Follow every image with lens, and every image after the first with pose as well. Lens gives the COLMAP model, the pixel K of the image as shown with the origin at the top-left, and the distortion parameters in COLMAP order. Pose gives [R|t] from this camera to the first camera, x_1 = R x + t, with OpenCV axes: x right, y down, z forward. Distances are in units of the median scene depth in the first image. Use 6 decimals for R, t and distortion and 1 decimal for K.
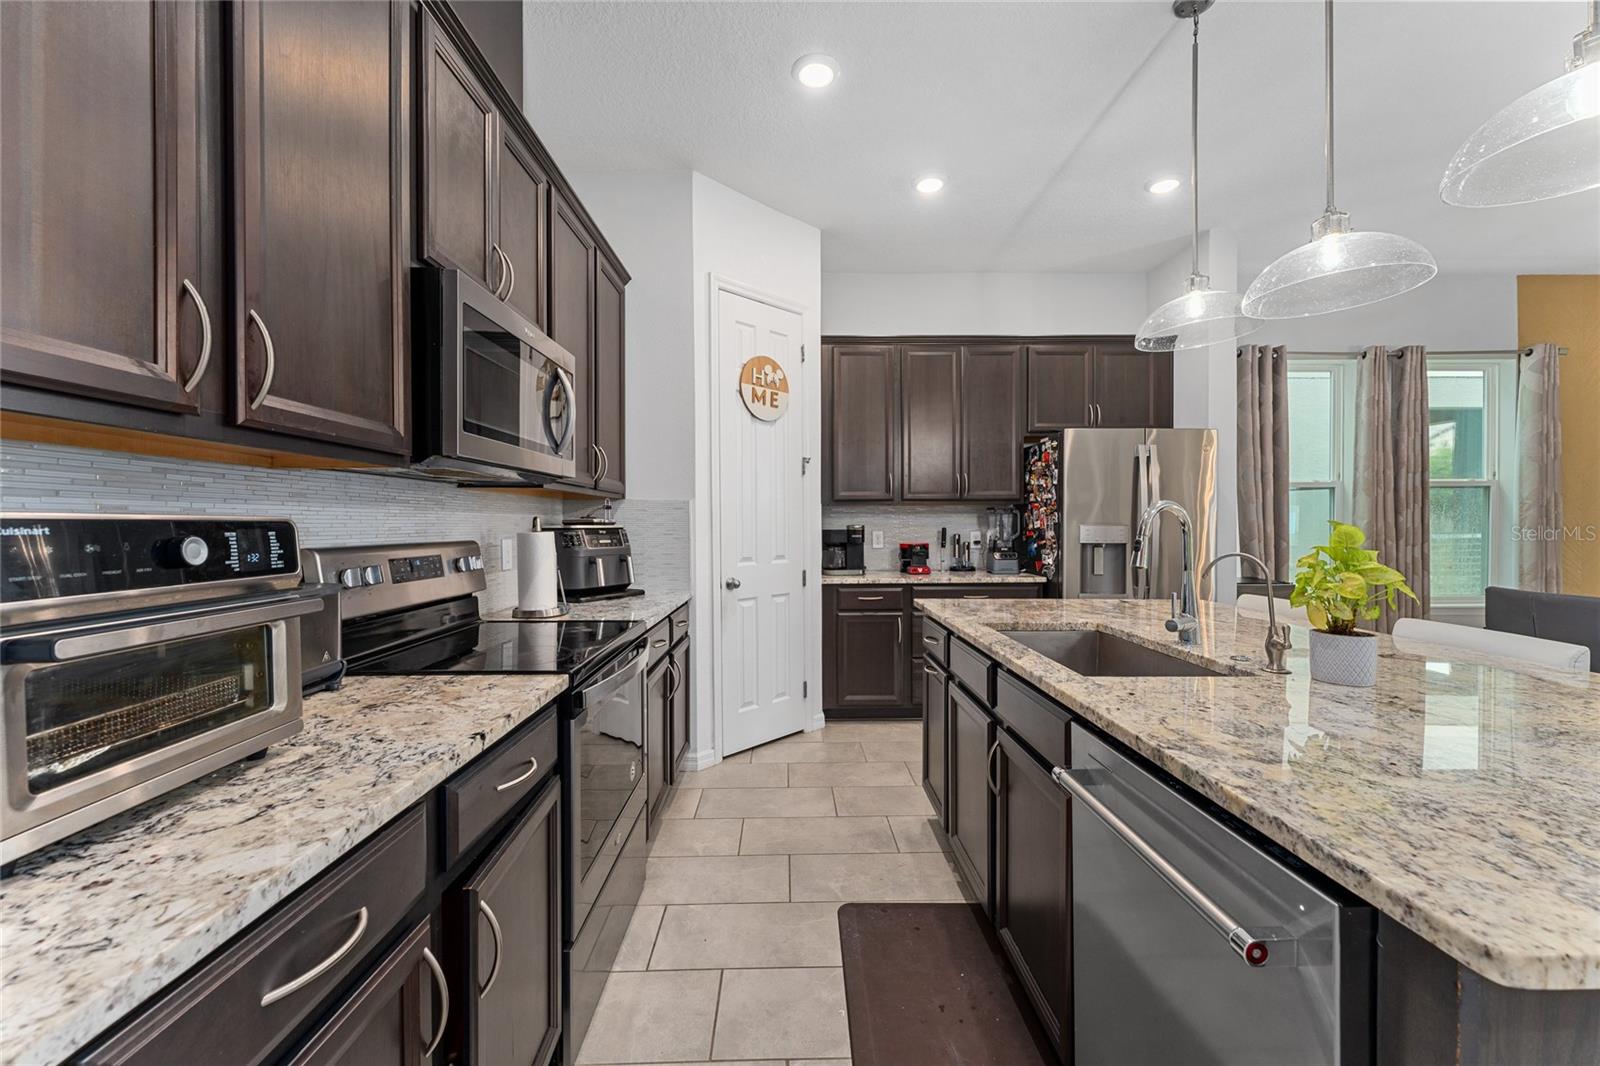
lens RADIAL K [[638.5, 0, 798.3], [0, 638.5, 534.7], [0, 0, 1]] dist [0.001109, -0.000666]
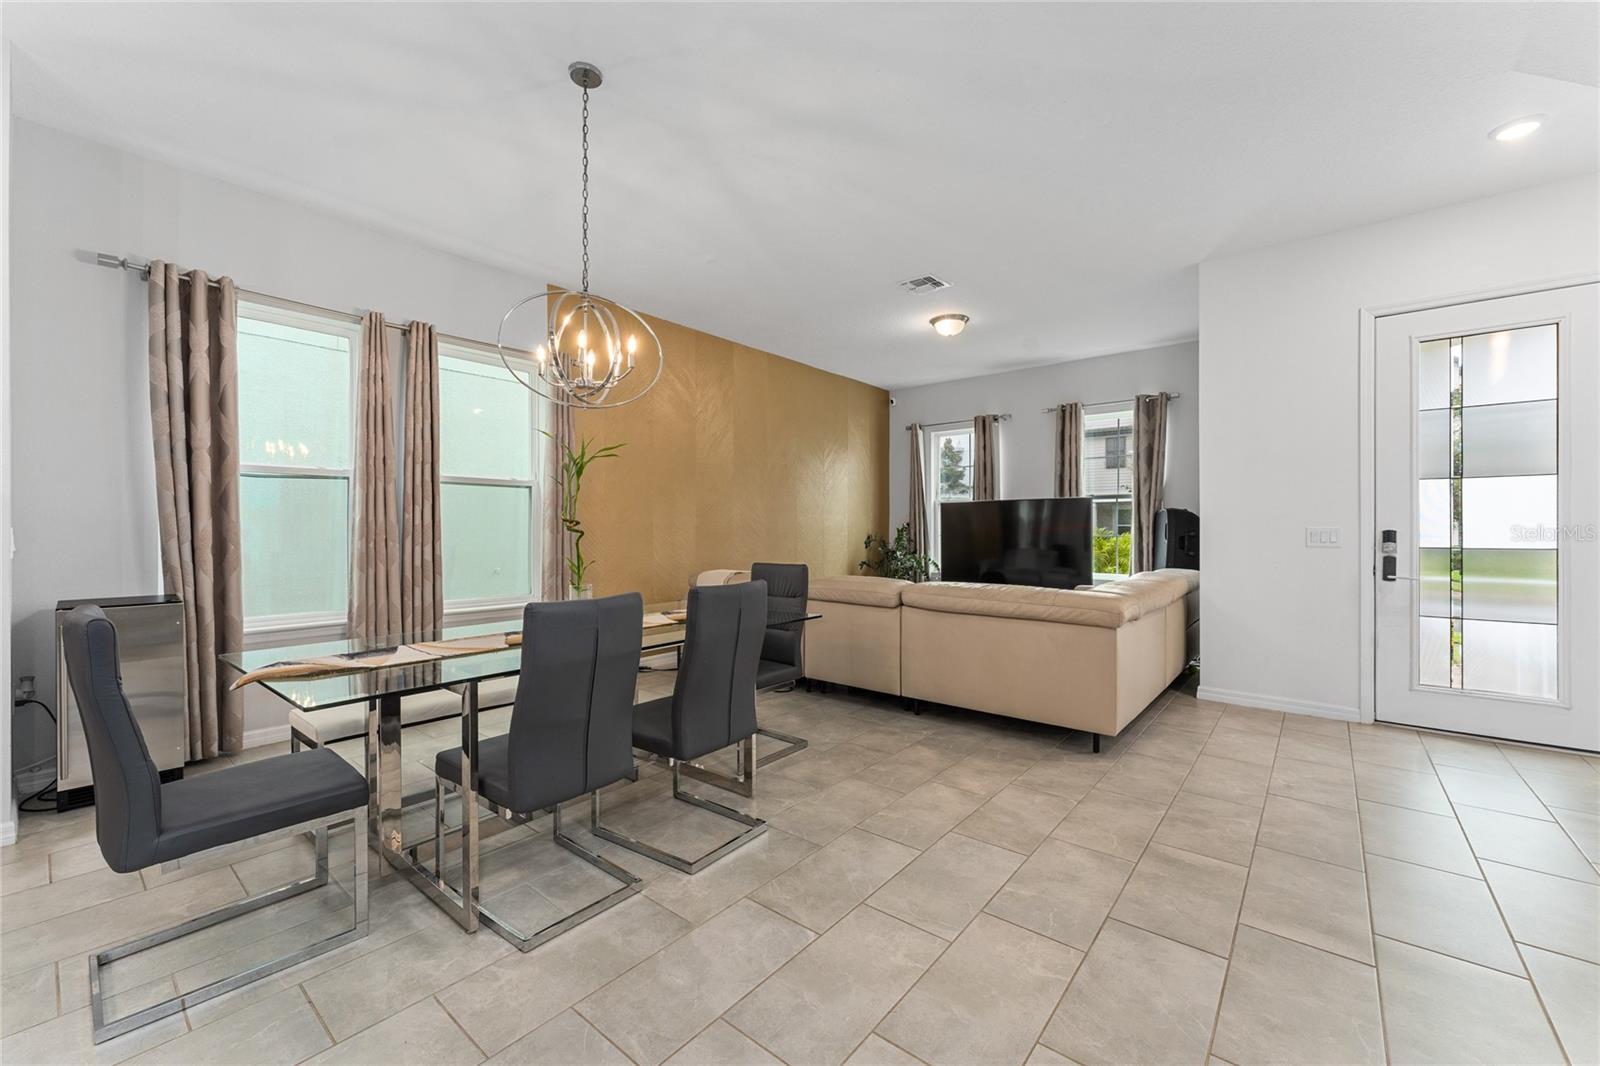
lens RADIAL K [[638.5, 0, 803.4], [0, 638.5, 532.0], [0, 0, 1]] dist [0.001109, -0.000666]
pose [[0.648719, 0.002394, 0.761024, 0.787310], [0.012880, 0.999817, -0.014124, 0.018659], [-0.760919, 0.018964, 0.648569, 0.031542]]
